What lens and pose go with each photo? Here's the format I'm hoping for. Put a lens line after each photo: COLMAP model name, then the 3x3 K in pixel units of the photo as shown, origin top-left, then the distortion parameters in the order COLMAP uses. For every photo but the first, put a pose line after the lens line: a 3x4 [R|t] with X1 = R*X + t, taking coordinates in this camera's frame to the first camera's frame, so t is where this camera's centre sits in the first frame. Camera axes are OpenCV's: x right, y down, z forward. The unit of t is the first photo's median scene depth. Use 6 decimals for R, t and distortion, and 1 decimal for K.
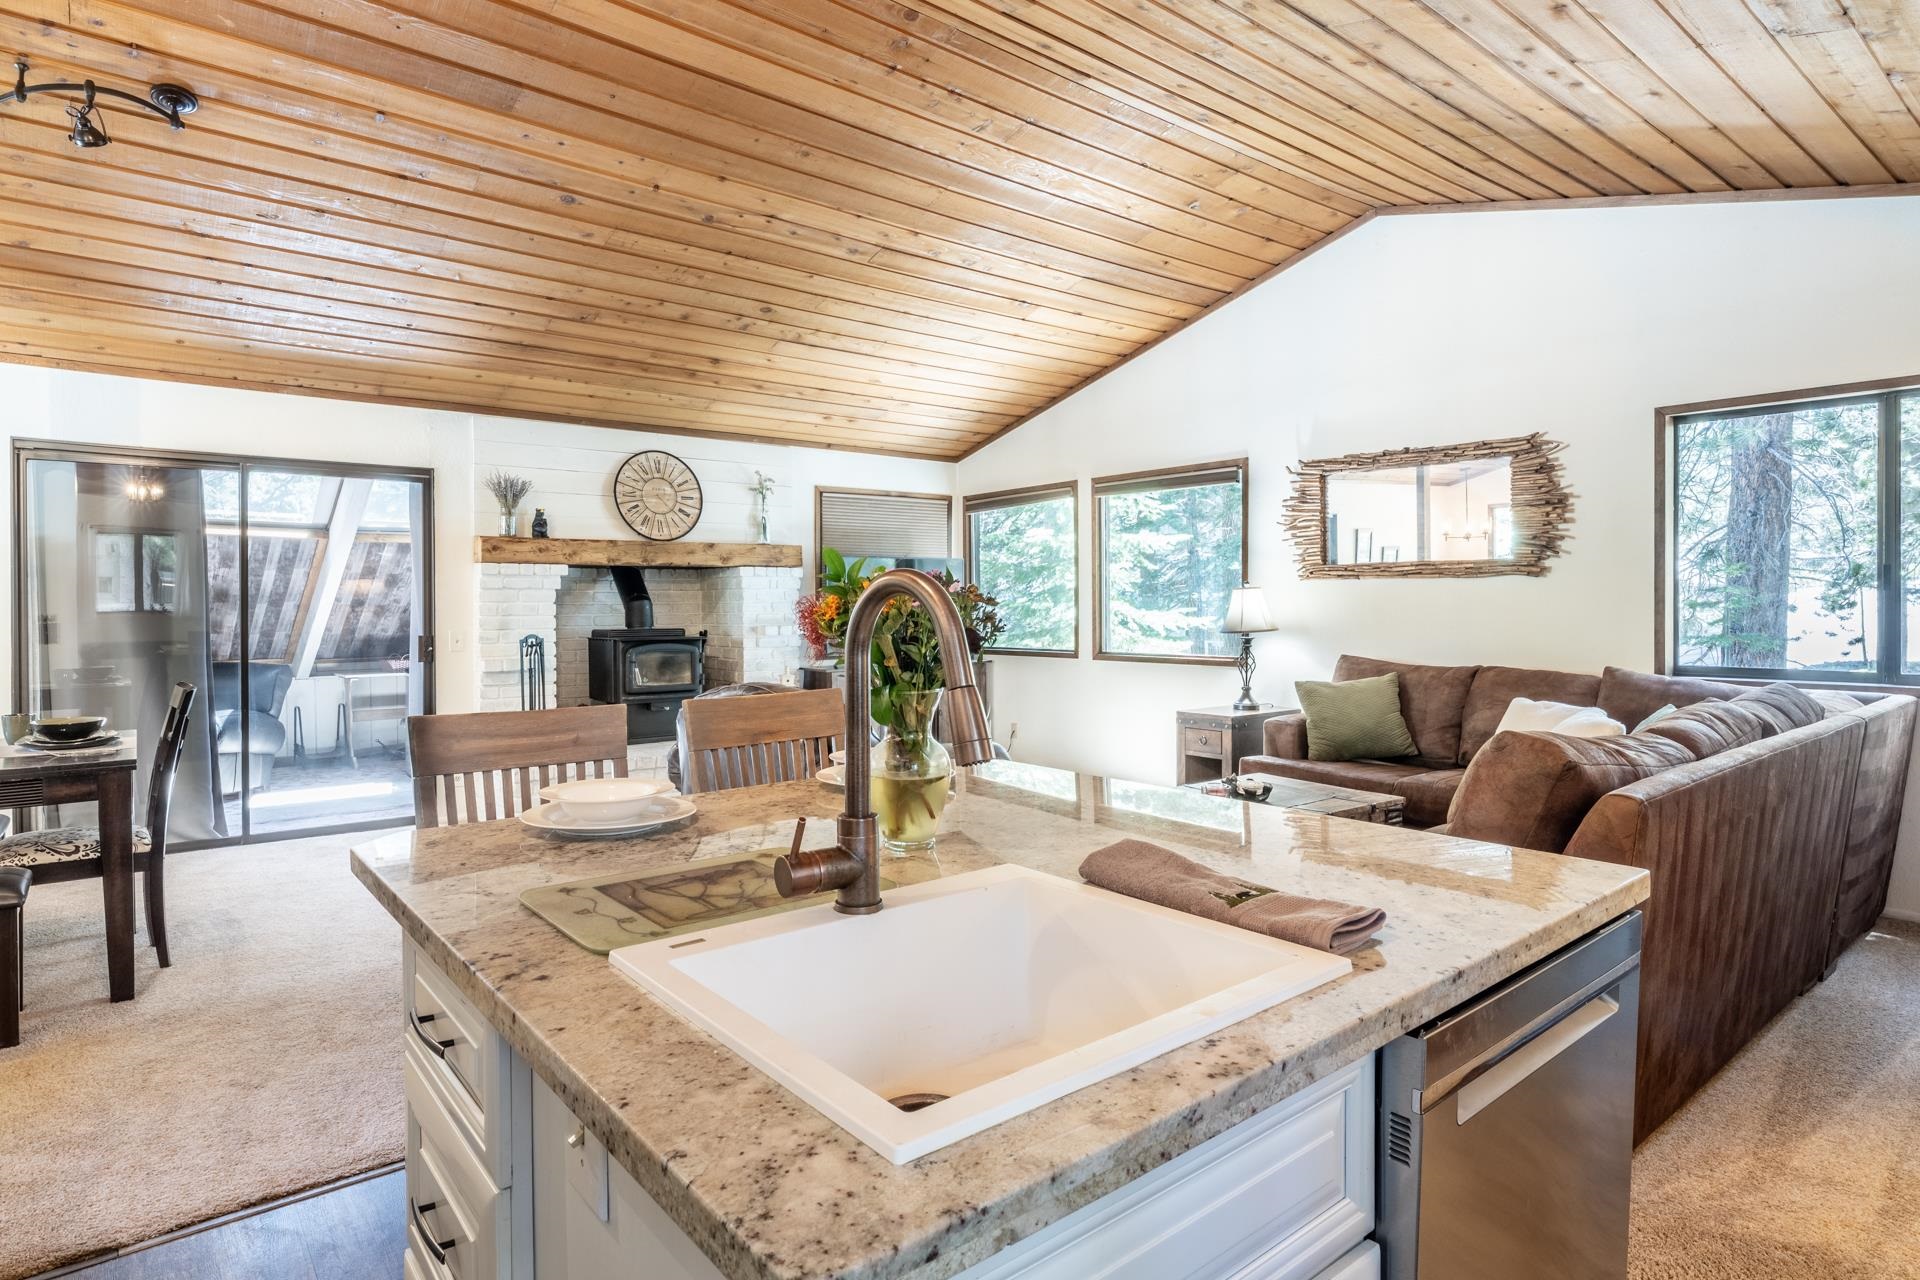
lens RADIAL K [[1032.8, 0, 963.6], [0, 1032.8, 602.0], [0, 0, 1]] dist [-0.005925, 0.000717]
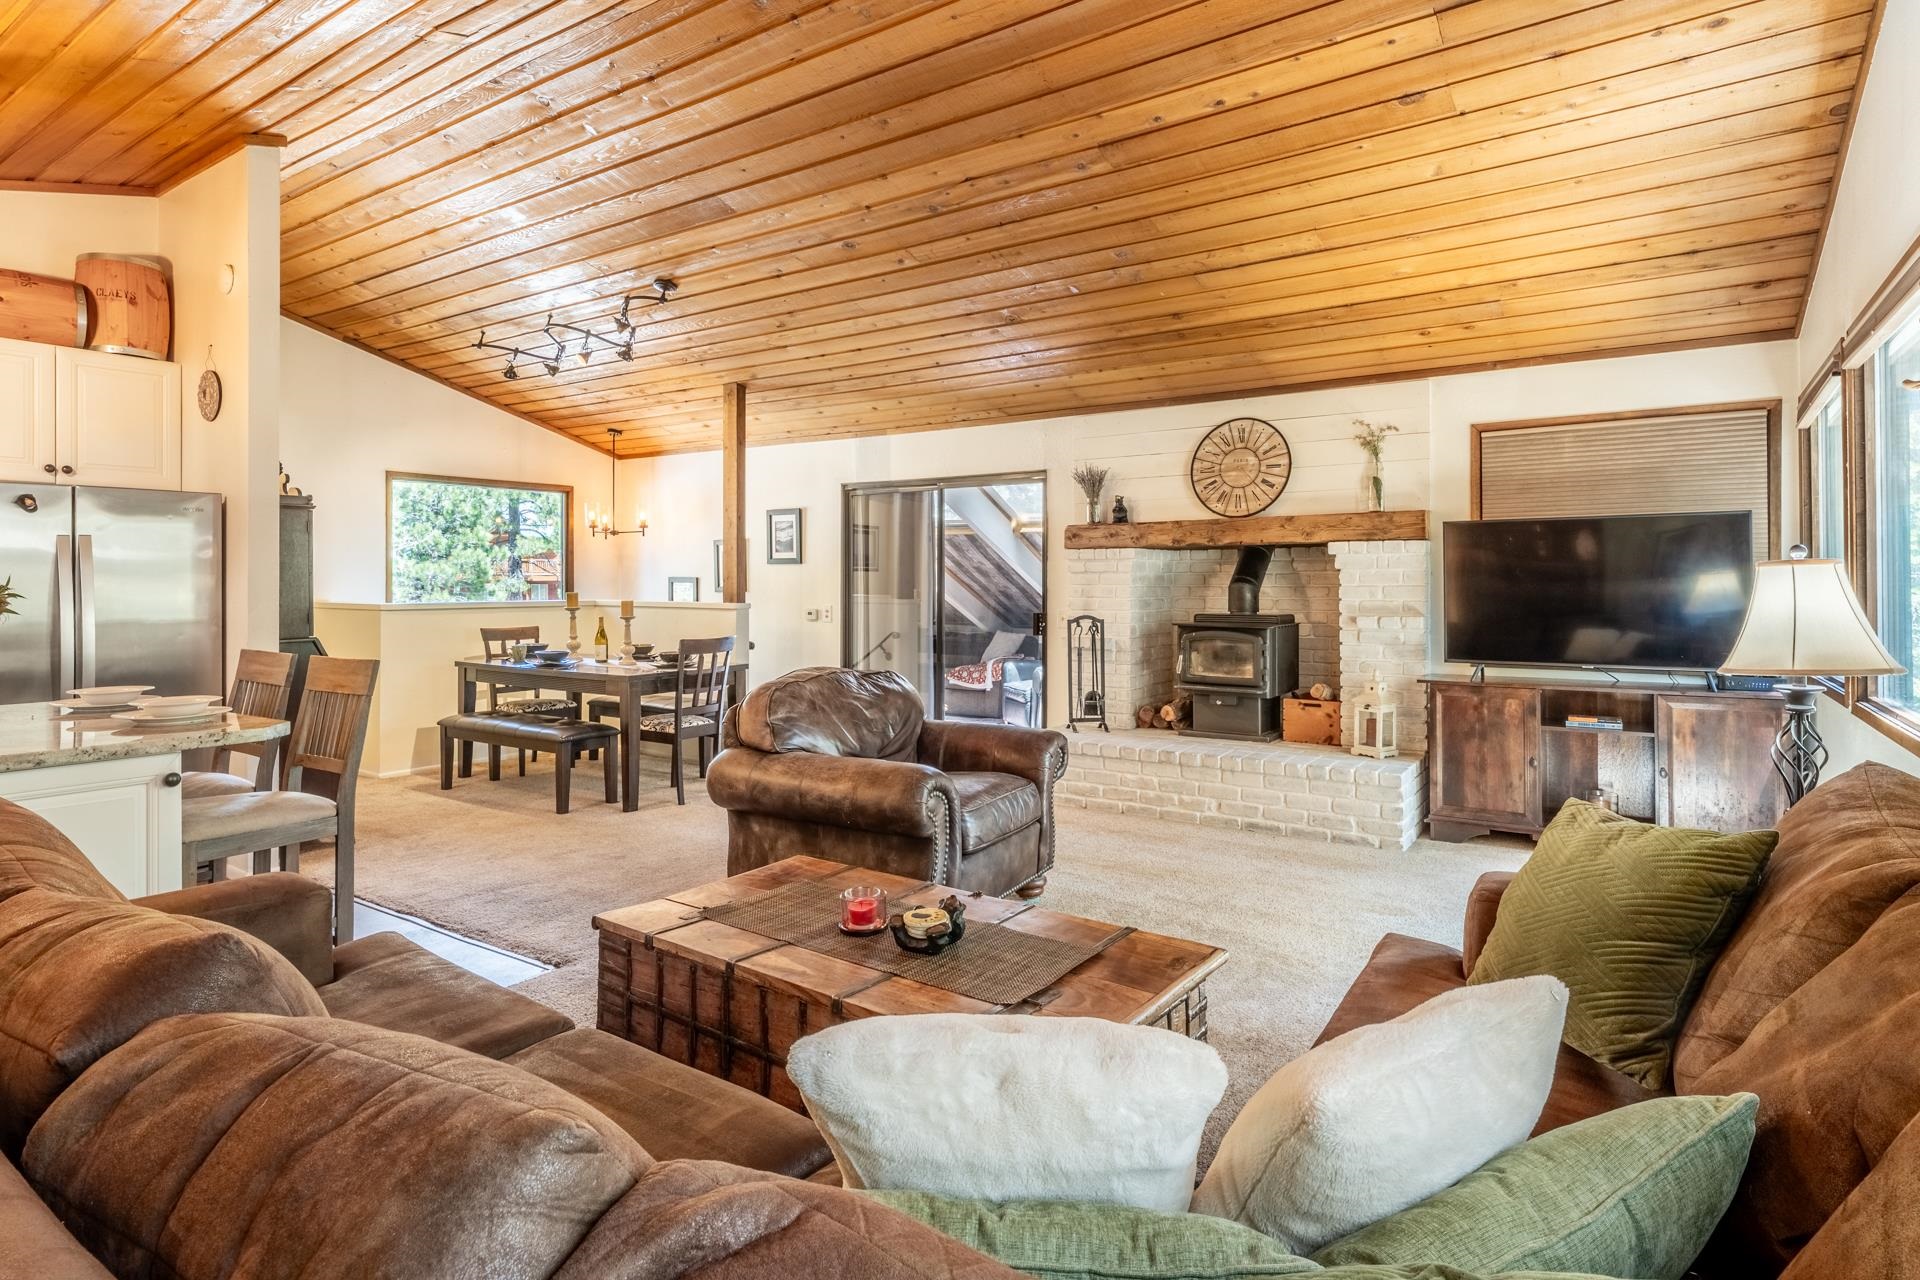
lens RADIAL K [[1023.0, 0, 947.6], [0, 1023.0, 578.5], [0, 0, 1]] dist [0.004300, -0.000004]
pose [[0.270083, 0.001129, -0.962836, 0.532947], [0.001654, 0.999997, 0.001637, -0.008334], [0.962836, -0.002034, 0.270080, 0.548158]]
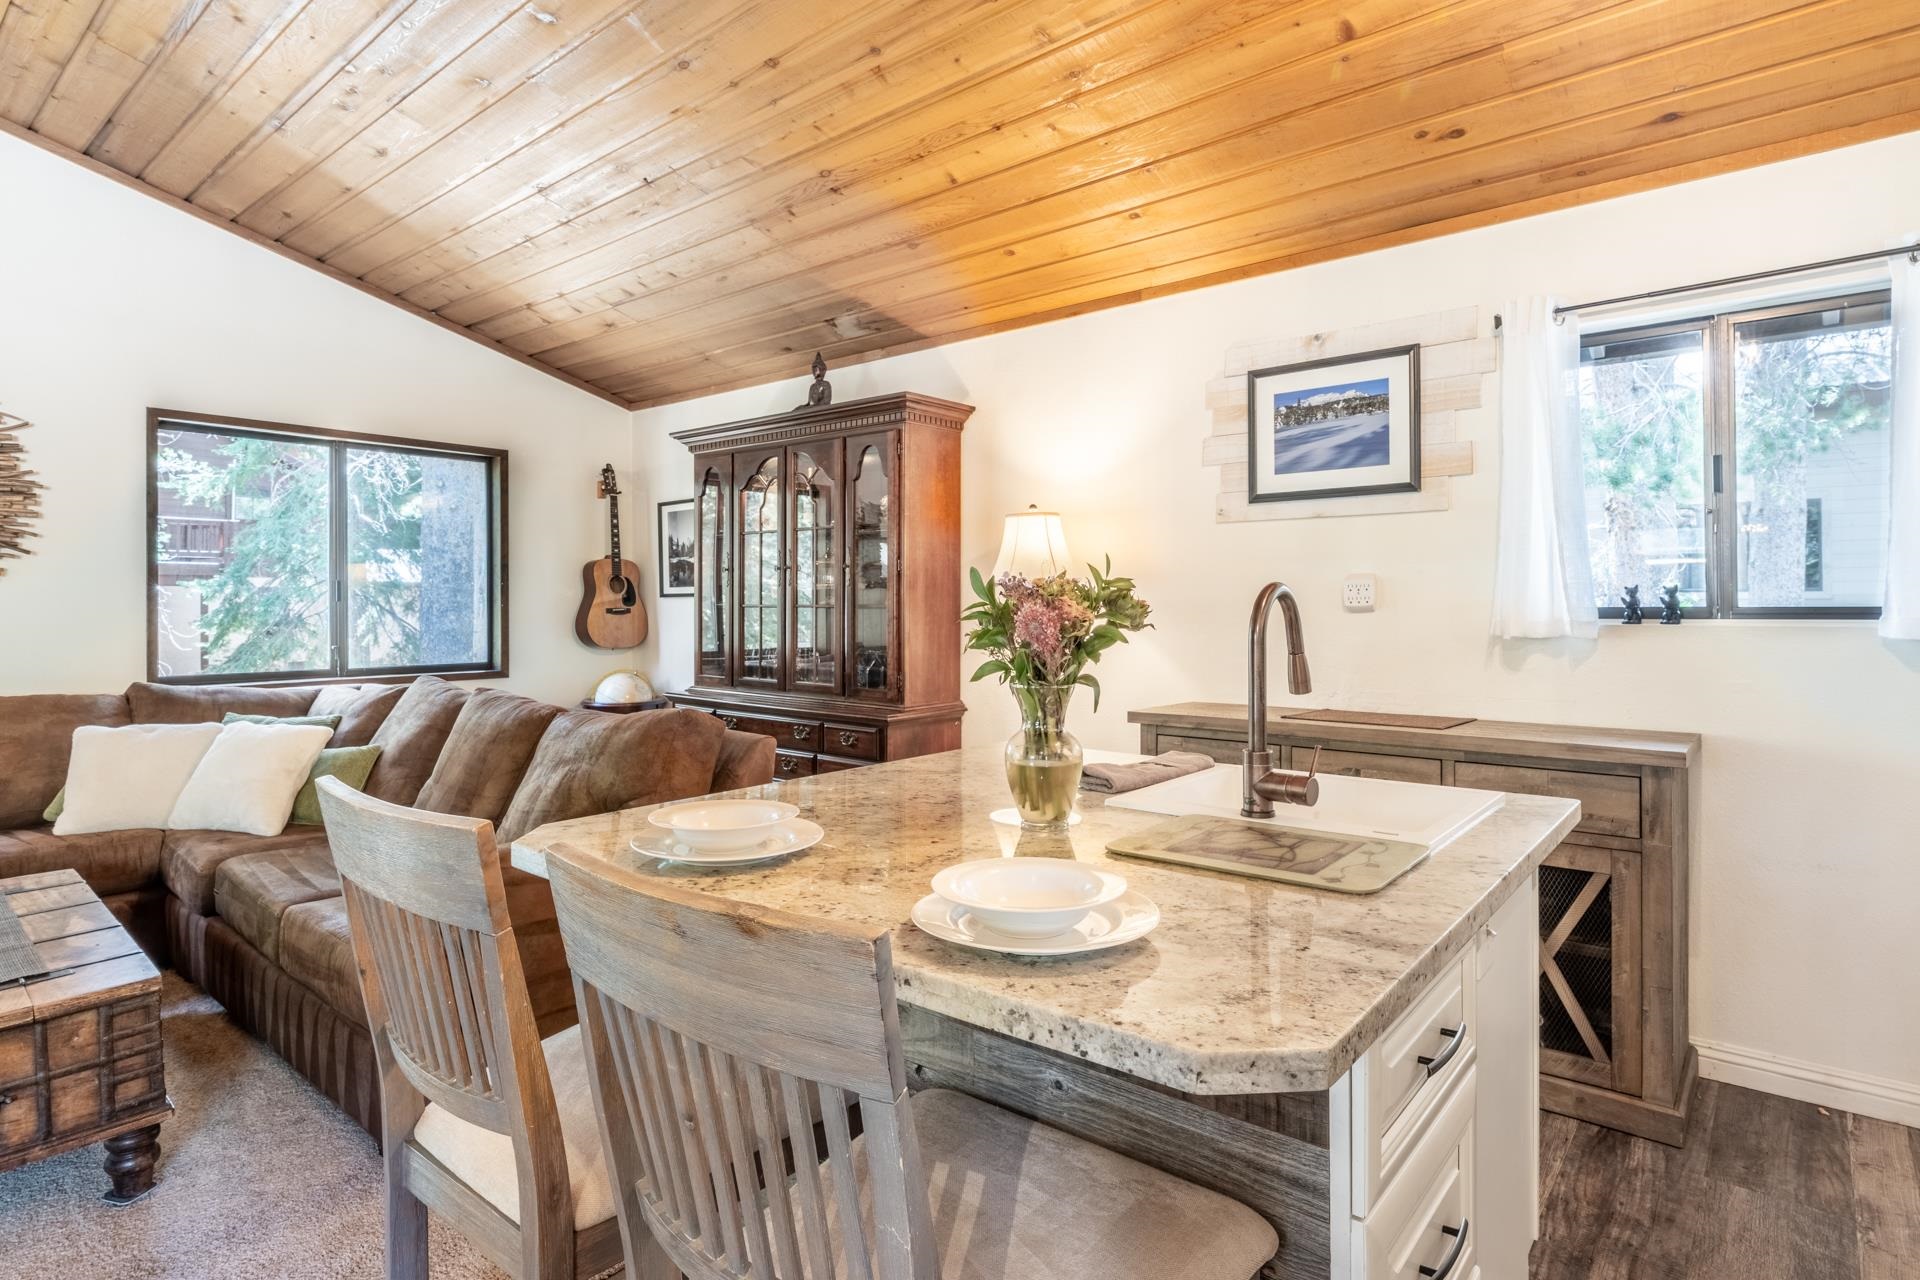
lens RADIAL K [[1006.4, 0, 960.0], [0, 1006.4, 603.7], [0, 0, 1]] dist [-0.001816, -0.000265]
pose [[-0.186748, 0.005606, 0.982392, -0.271441], [0.004567, 0.999978, -0.004839, 0.000065], [-0.982397, 0.003583, -0.186769, 0.320575]]
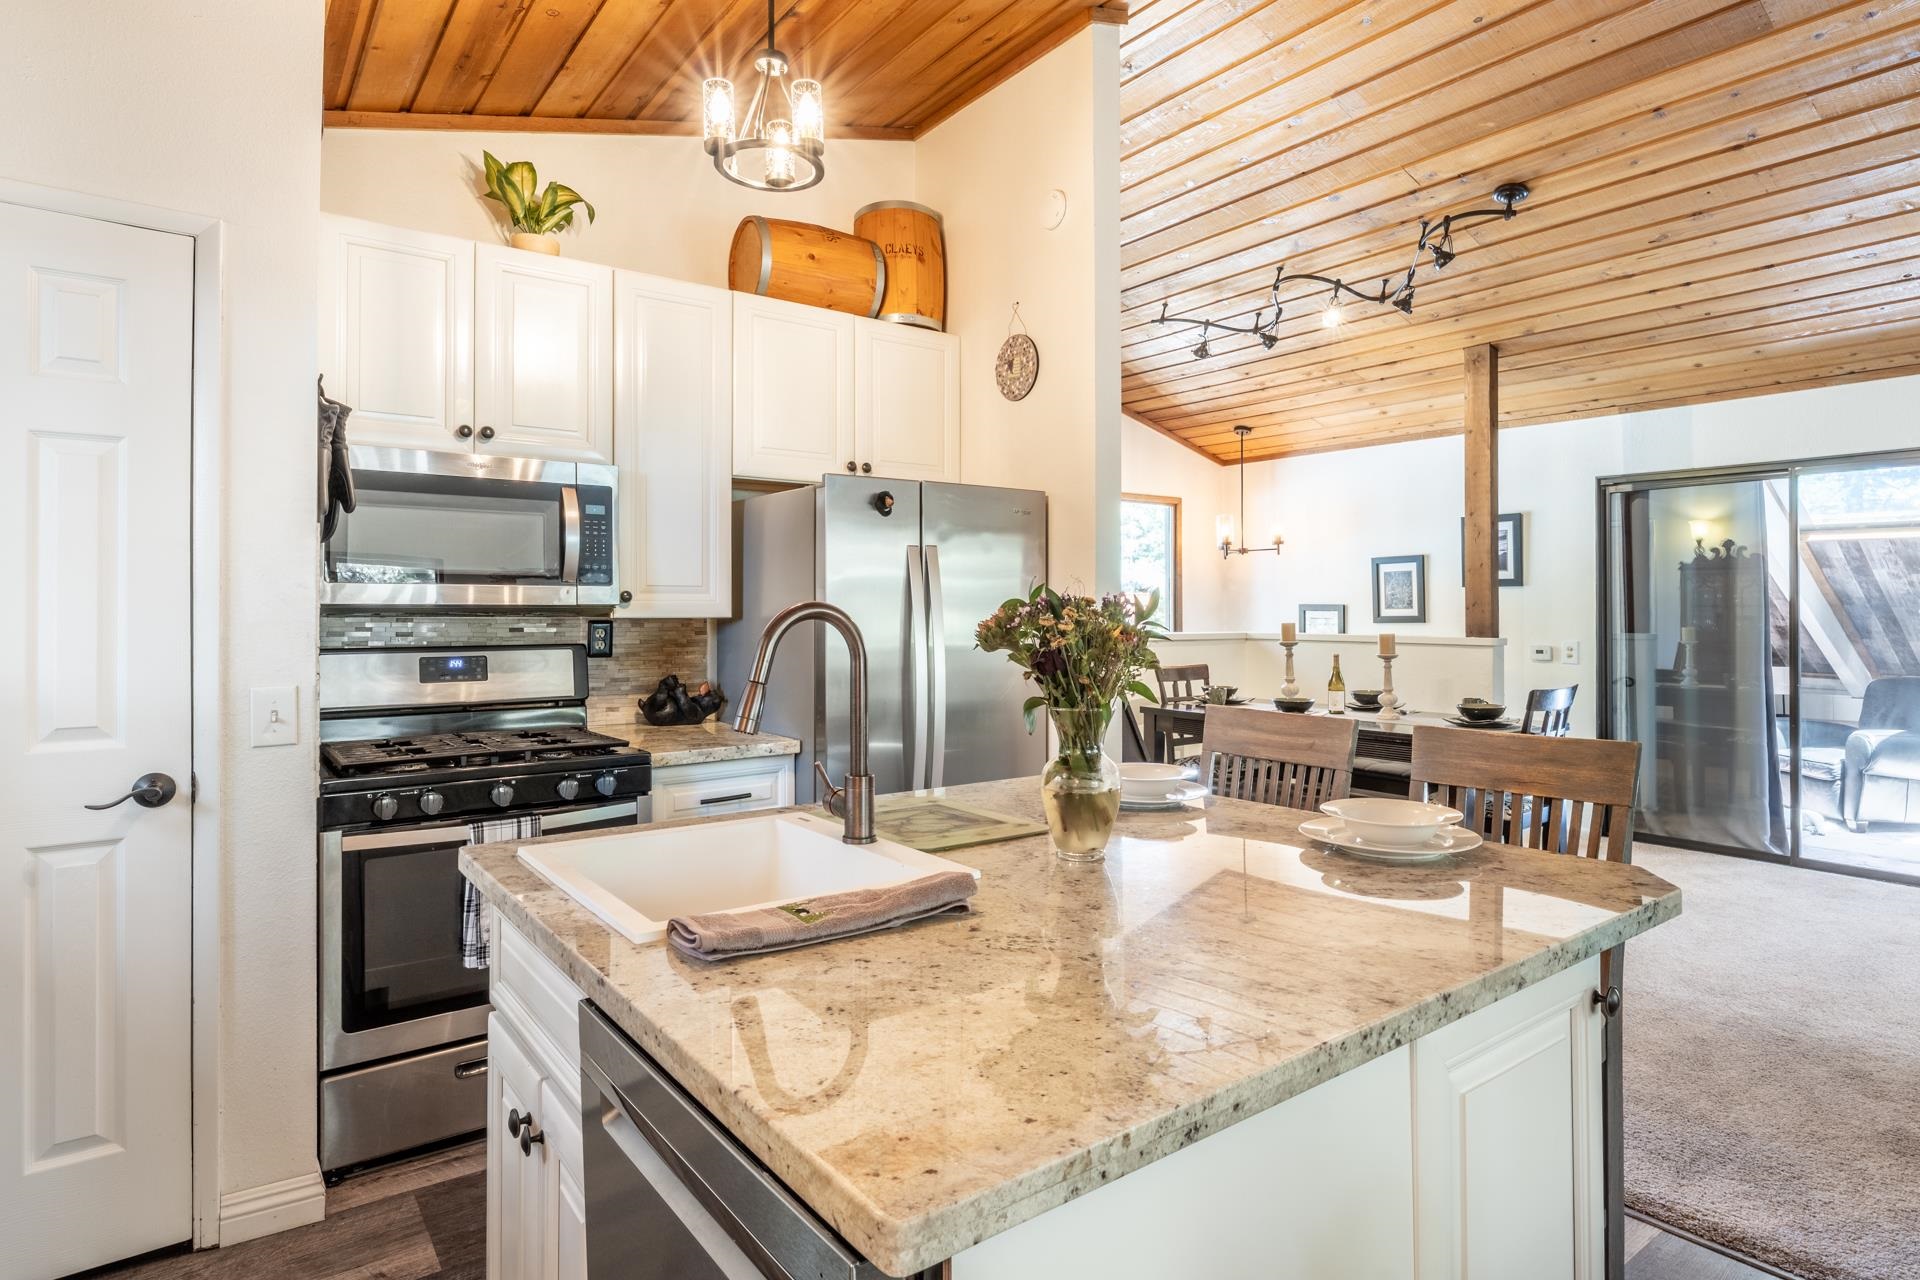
lens RADIAL K [[1032.8, 0, 963.6], [0, 1032.8, 602.0], [0, 0, 1]] dist [-0.005925, 0.000717]
pose [[-0.044470, -0.007181, -0.998985, 0.252482], [0.003798, 0.999966, -0.007357, -0.004375], [0.999003, -0.004122, -0.044442, 0.229646]]
